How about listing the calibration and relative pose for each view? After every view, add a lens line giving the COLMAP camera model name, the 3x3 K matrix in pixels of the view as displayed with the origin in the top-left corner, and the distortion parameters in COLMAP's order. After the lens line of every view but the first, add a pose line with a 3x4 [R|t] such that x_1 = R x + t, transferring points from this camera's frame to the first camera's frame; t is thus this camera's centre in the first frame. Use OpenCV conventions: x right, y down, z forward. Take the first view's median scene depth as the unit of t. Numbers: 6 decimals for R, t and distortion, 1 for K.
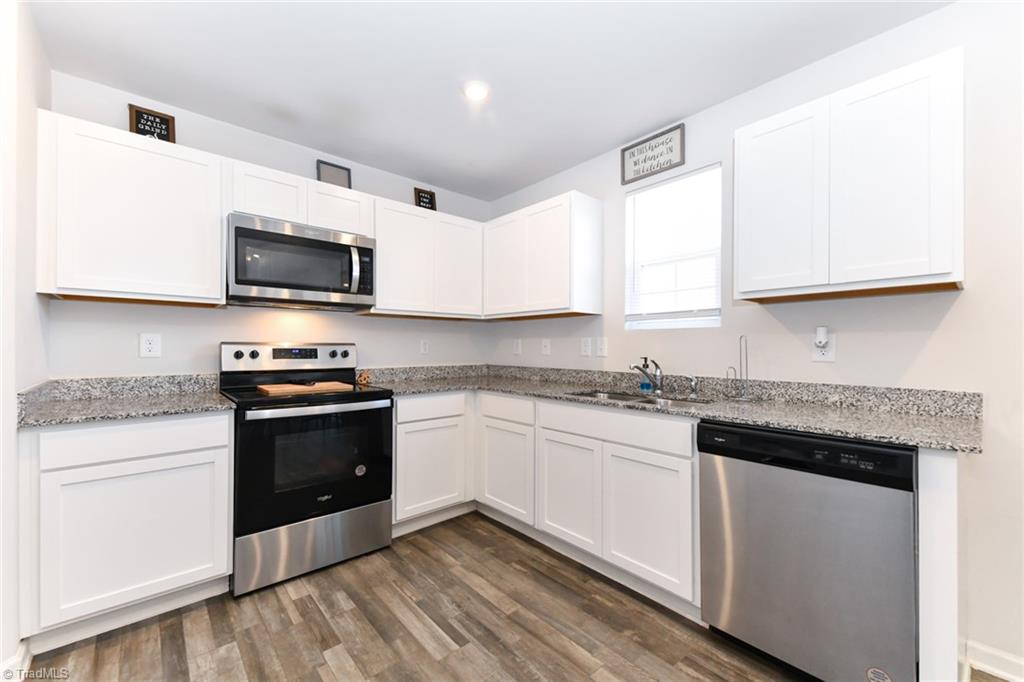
lens RADIAL K [[406.3, 0, 505.2], [0, 406.3, 346.4], [0, 0, 1]] dist [0.015229, -0.002239]
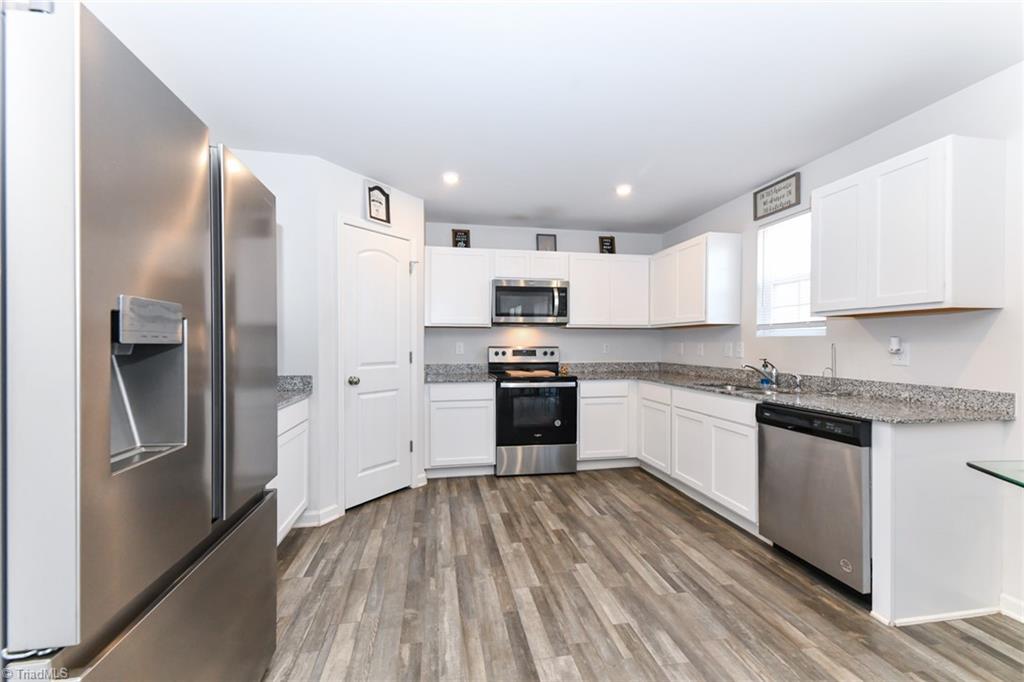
lens RADIAL K [[406.3, 0, 506.7], [0, 406.3, 344.6], [0, 0, 1]] dist [0.015229, -0.002239]
pose [[0.858669, 0.000044, -0.512530, 0.338234], [0.001894, 0.999993, 0.003259, -0.026831], [0.512526, -0.003769, 0.858663, -0.573001]]
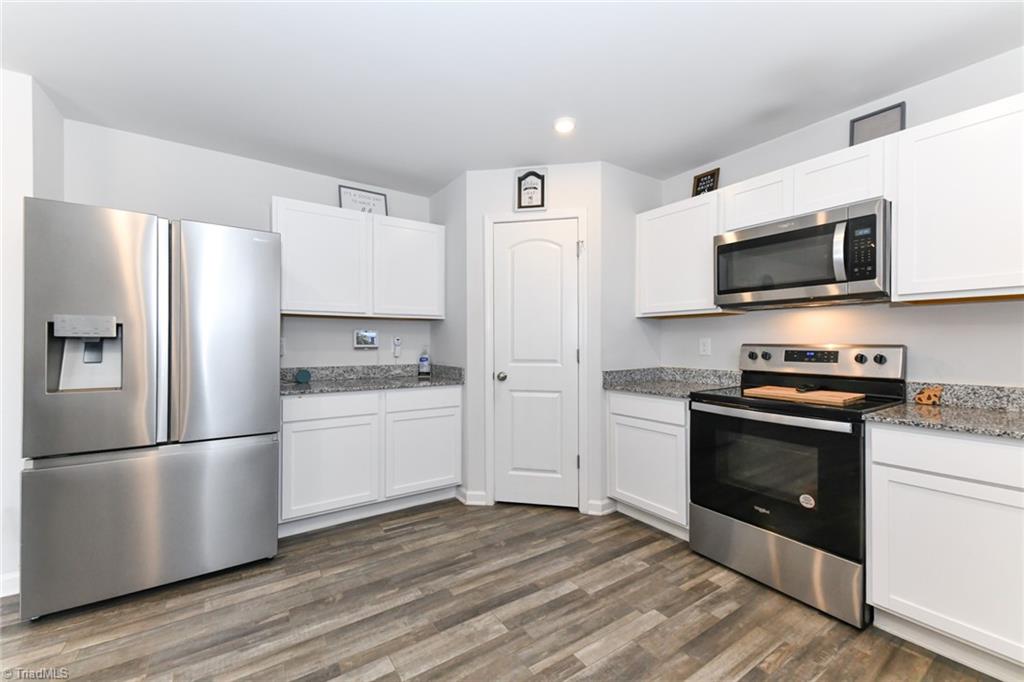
lens RADIAL K [[406.3, 0, 506.4], [0, 406.3, 344.1], [0, 0, 1]] dist [0.015229, -0.002239]
pose [[-0.122165, 0.001937, -0.992508, 0.559034], [0.001229, 0.999998, 0.001800, -0.014366], [0.992509, -0.000999, -0.122167, 0.522279]]
